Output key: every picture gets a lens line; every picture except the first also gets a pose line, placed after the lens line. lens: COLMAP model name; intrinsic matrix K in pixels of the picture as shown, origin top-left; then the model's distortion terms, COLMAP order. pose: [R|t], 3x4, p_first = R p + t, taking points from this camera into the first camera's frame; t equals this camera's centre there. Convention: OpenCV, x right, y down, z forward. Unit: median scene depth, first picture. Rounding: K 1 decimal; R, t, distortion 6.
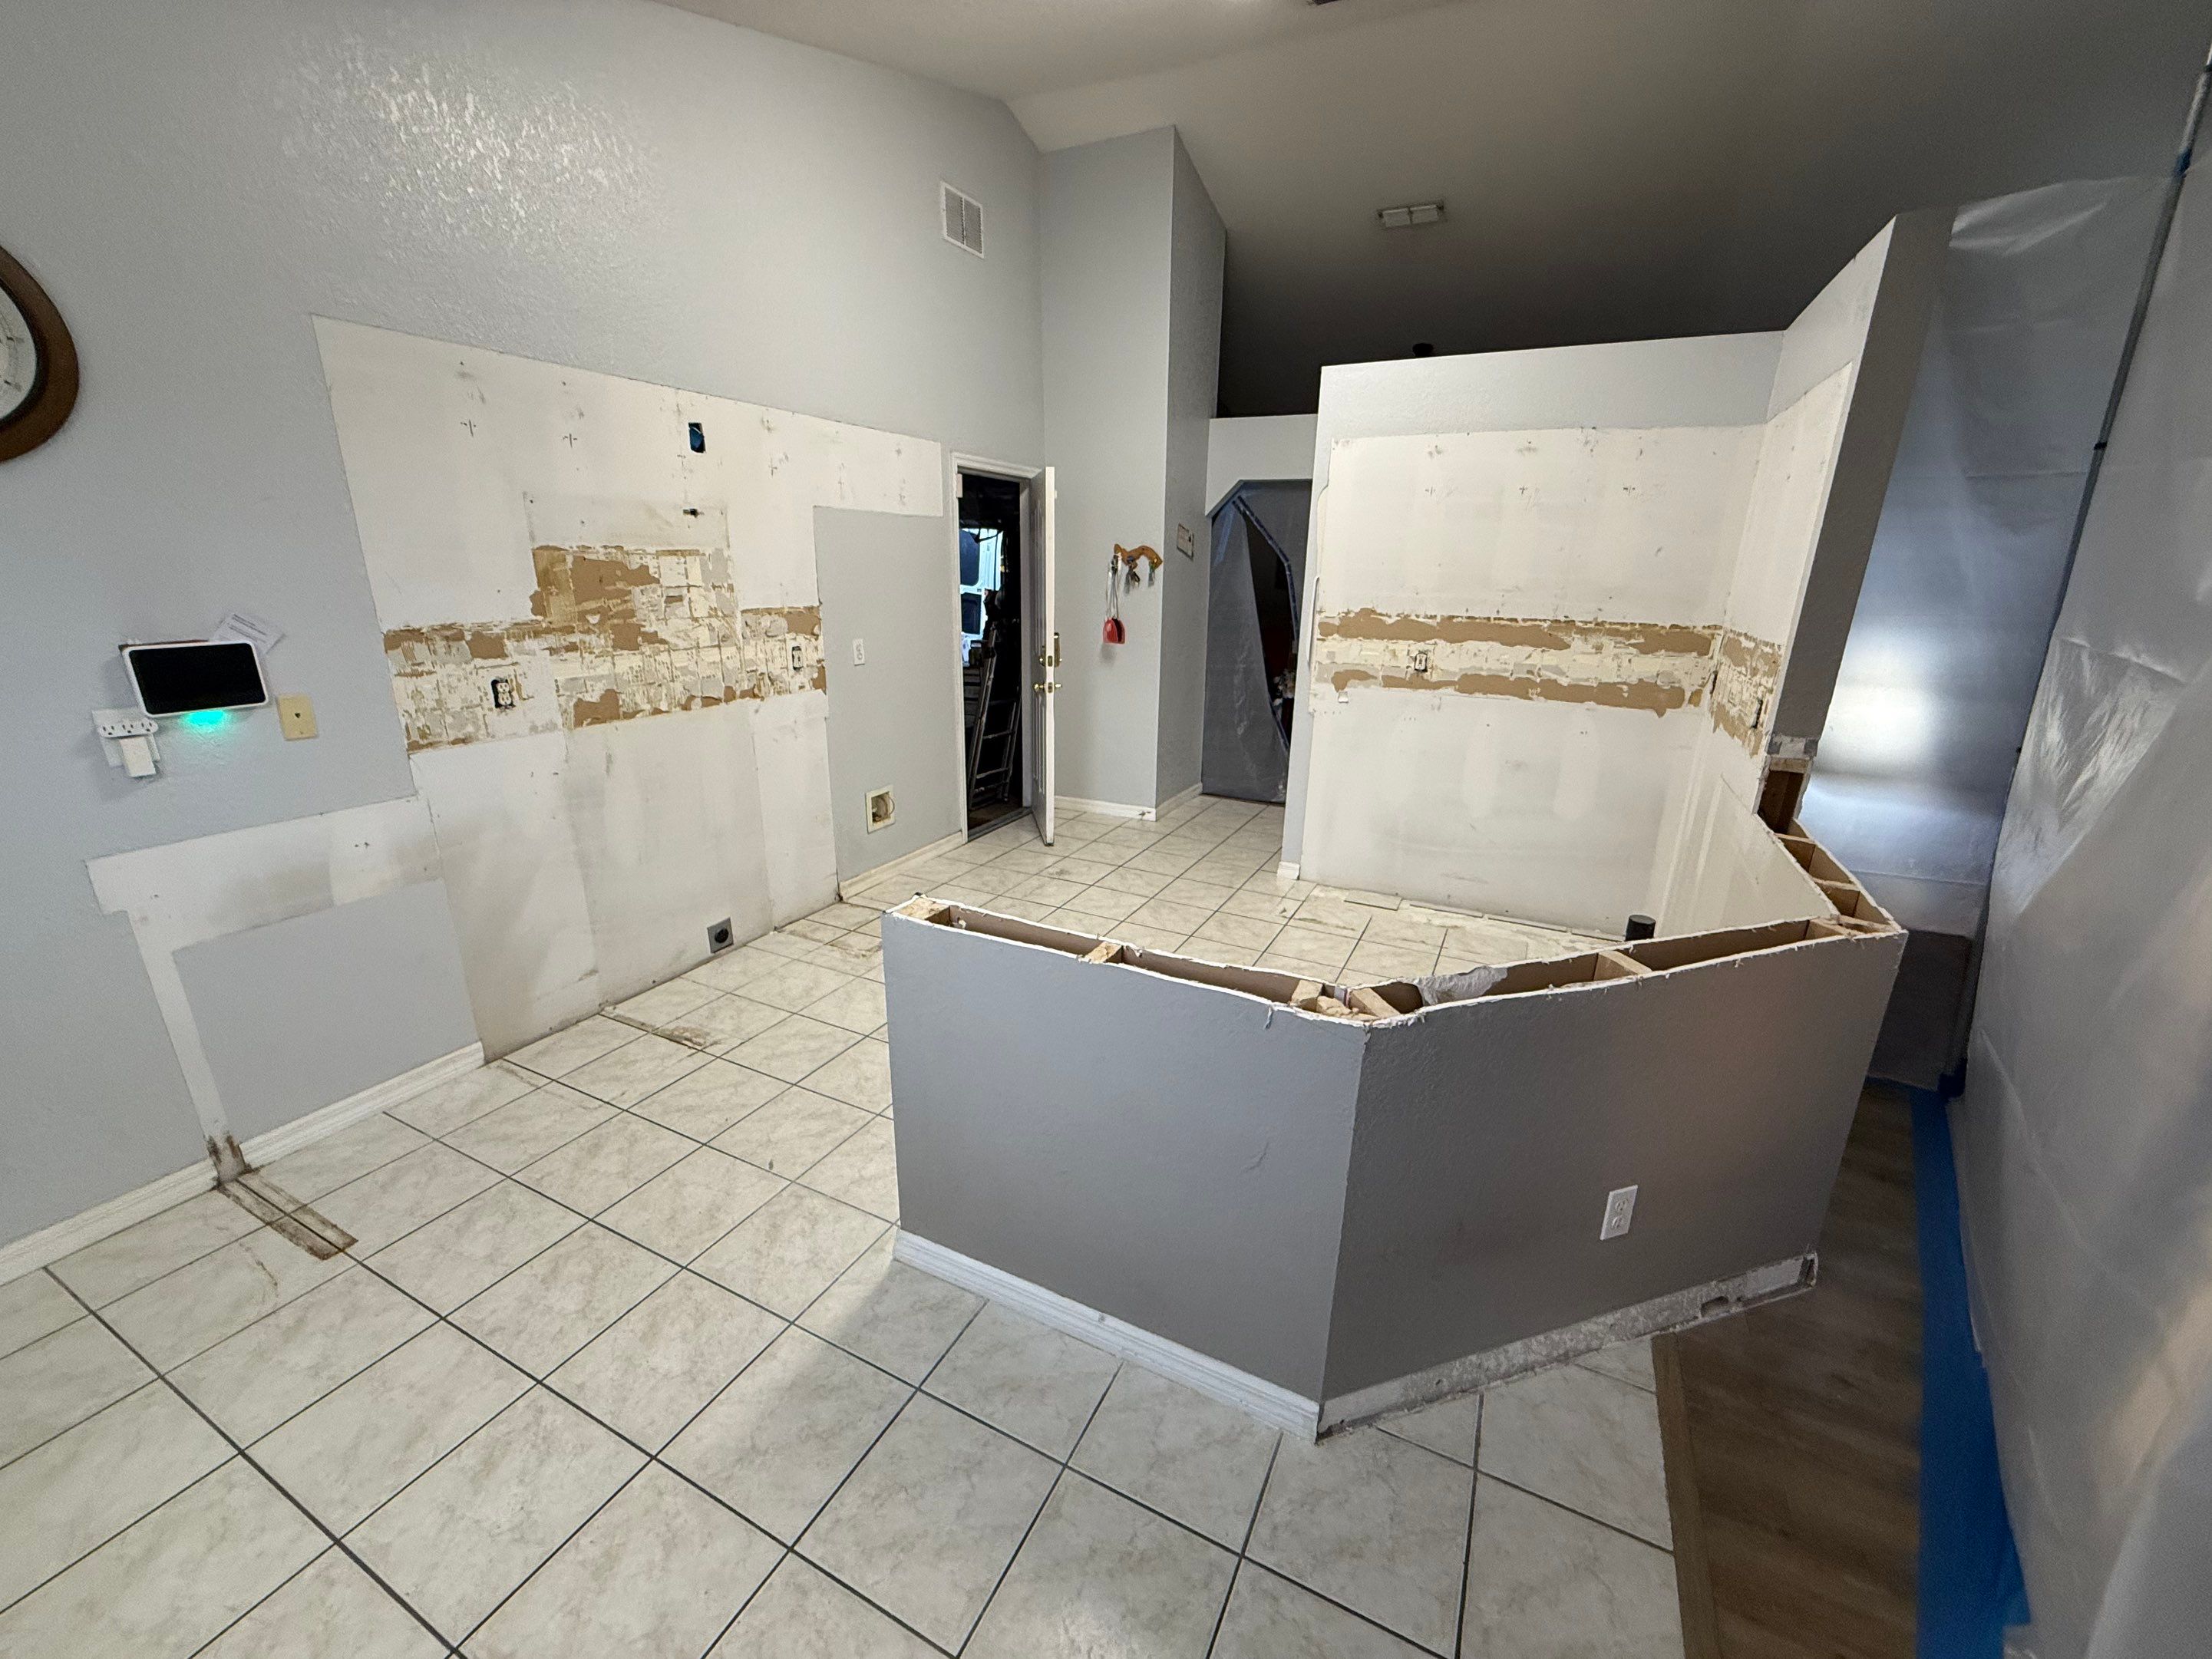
lens RADIAL K [[882.2, 0, 1103.2], [0, 882.2, 830.3], [0, 0, 1]] dist [-0.000152, 0.000087]
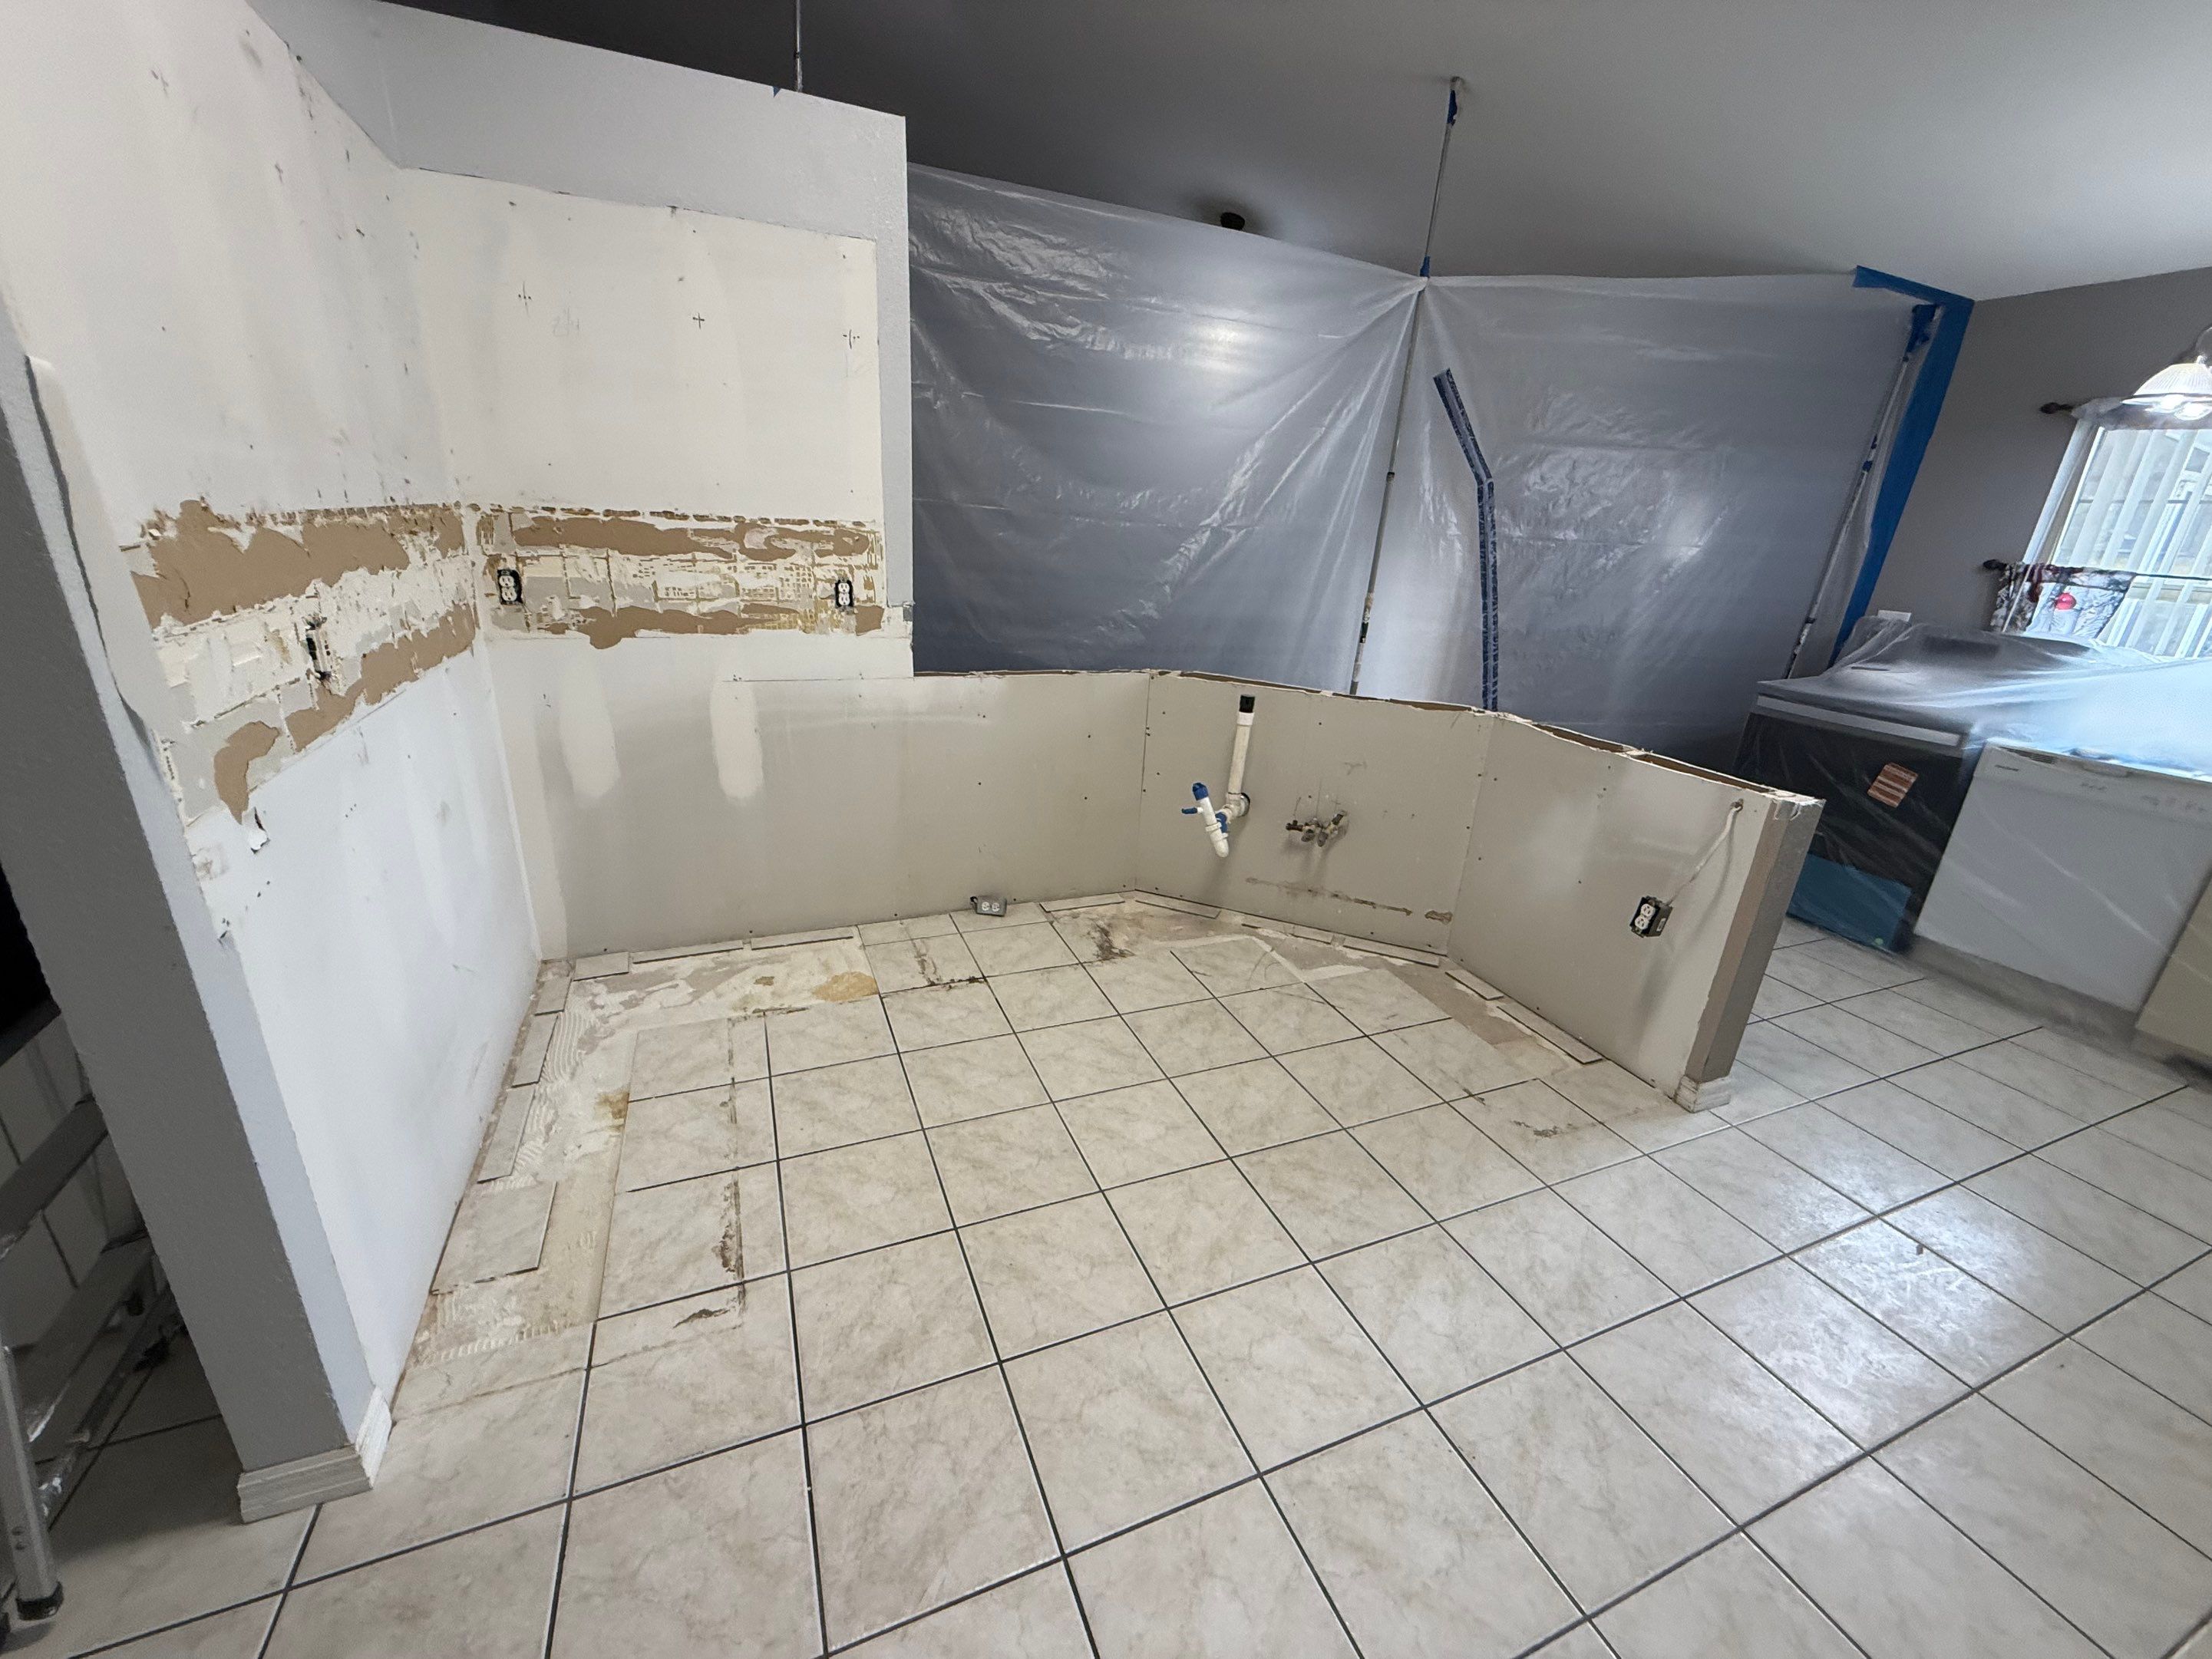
lens RADIAL K [[882.2, 0, 1103.2], [0, 882.2, 830.3], [0, 0, 1]] dist [-0.000152, 0.000087]
pose [[-0.755487, -0.276691, 0.593870, -0.135639], [0.125168, 0.828793, 0.545377, -0.370509], [-0.643096, 0.486359, -0.591509, 1.358075]]
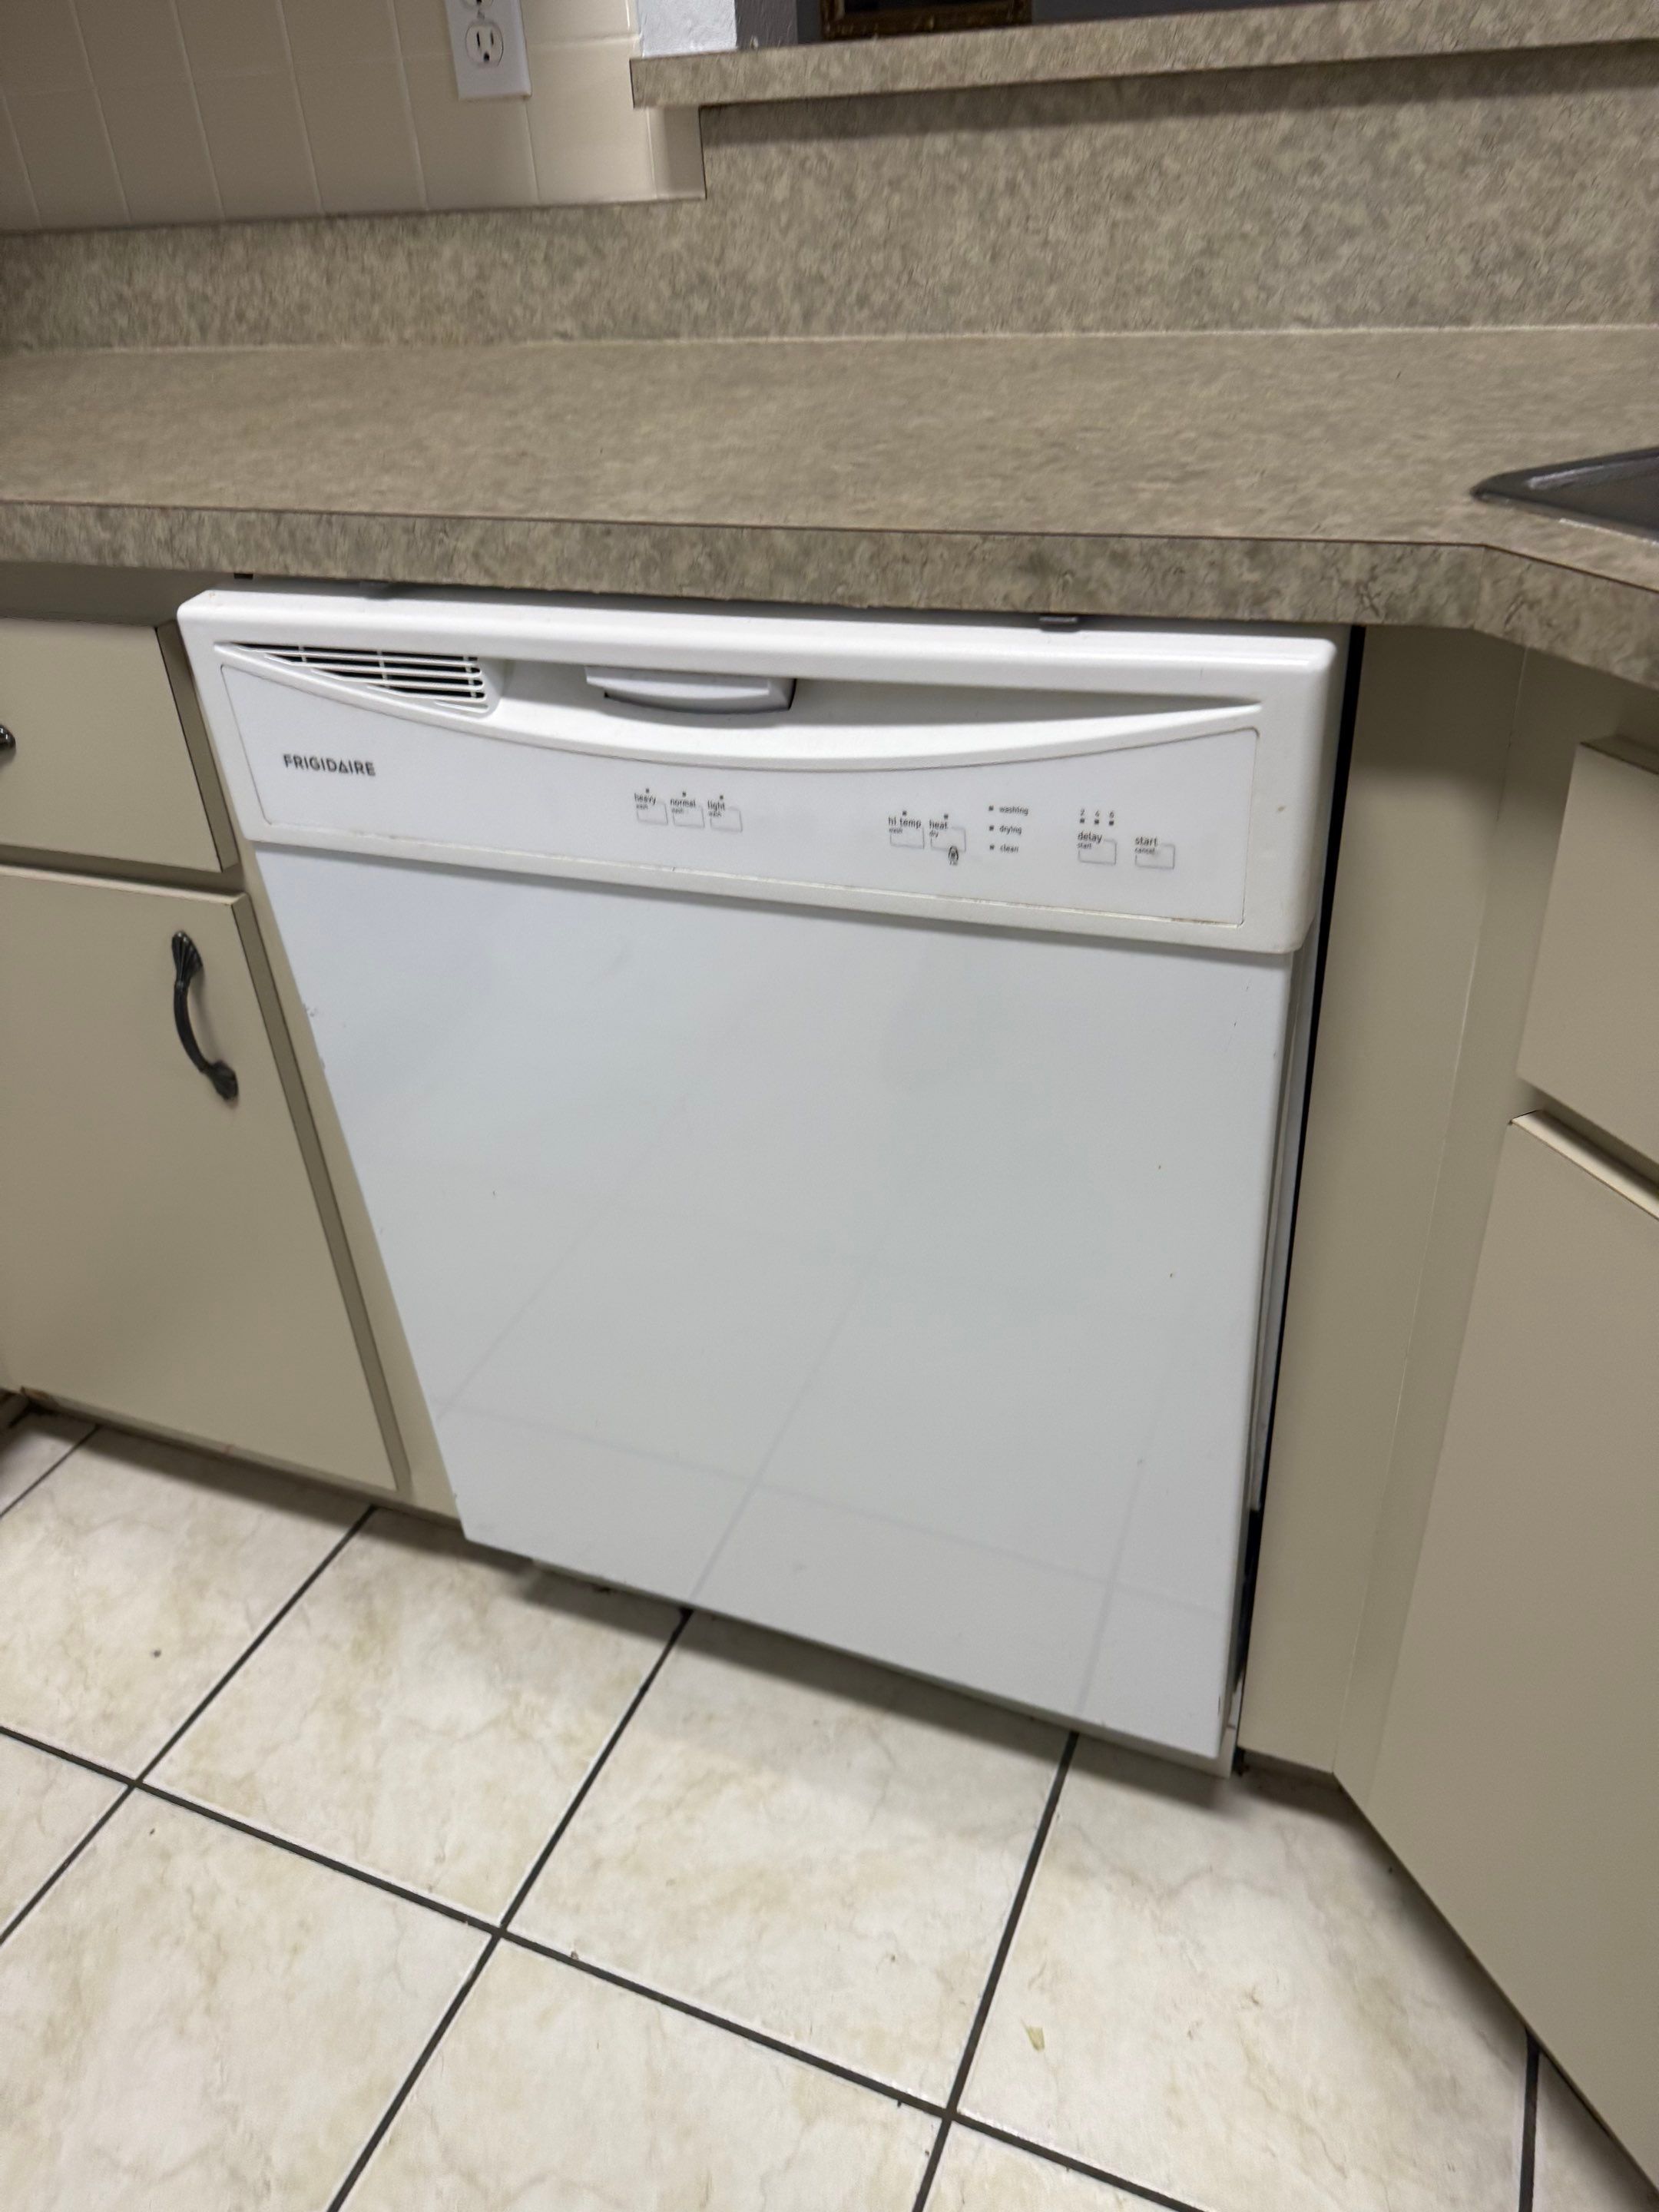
lens RADIAL K [[1593.8, 0, 841.2], [0, 1593.8, 1098.4], [0, 0, 1]] dist [-0.004805, -0.002803]
pose [[-0.074612, -0.540404, 0.838091, 0.156537], [0.347292, 0.773738, 0.529827, -0.085450], [-0.934784, 0.330594, 0.129948, 0.837270]]
